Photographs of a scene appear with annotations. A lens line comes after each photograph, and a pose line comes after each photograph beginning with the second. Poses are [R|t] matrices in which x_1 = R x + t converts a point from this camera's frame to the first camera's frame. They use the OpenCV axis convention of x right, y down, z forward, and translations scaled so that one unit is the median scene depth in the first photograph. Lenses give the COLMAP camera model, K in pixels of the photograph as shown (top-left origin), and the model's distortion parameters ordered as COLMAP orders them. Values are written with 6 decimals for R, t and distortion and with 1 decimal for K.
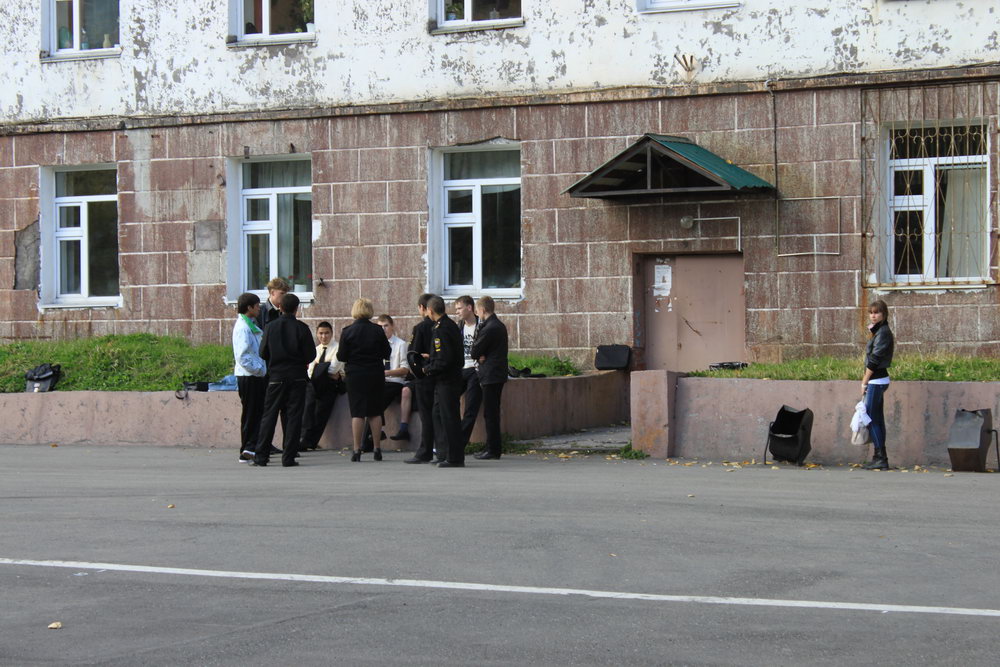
lens RADIAL K [[2529.1, 0, 500.0], [0, 2529.1, 333.5], [0, 0, 1]] dist [0.123153, 0.450159]
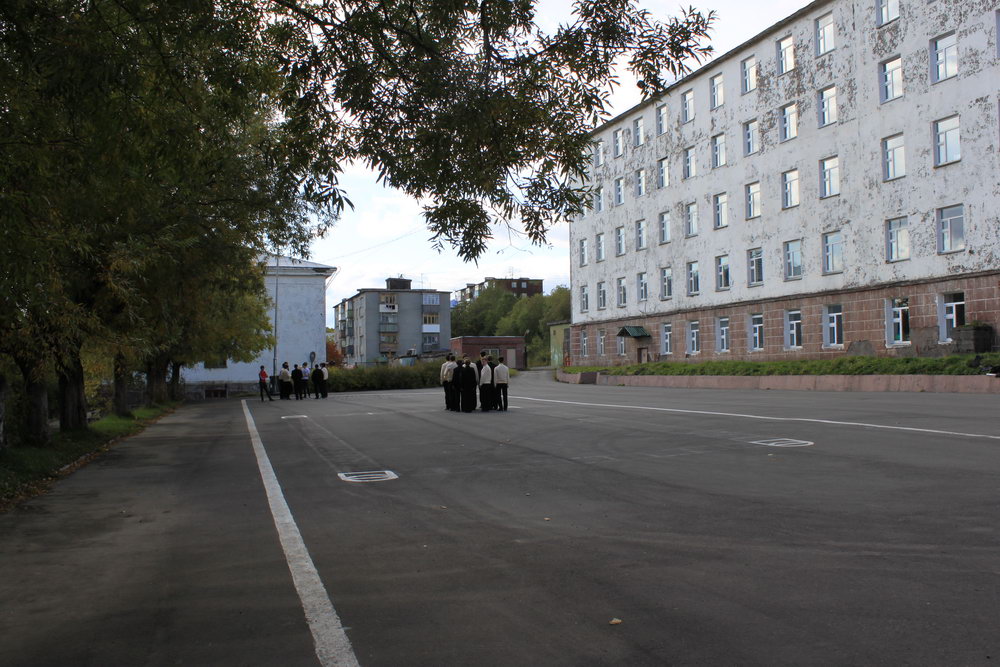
lens RADIAL K [[956.7, 0, 502.4], [0, 956.7, 320.4], [0, 0, 1]] dist [-0.135127, 0.220676]
pose [[0.739328, -0.038510, -0.672243, 0.327712], [0.015975, 0.999085, -0.039664, -0.004079], [0.673156, 0.018585, 0.739267, -0.177384]]
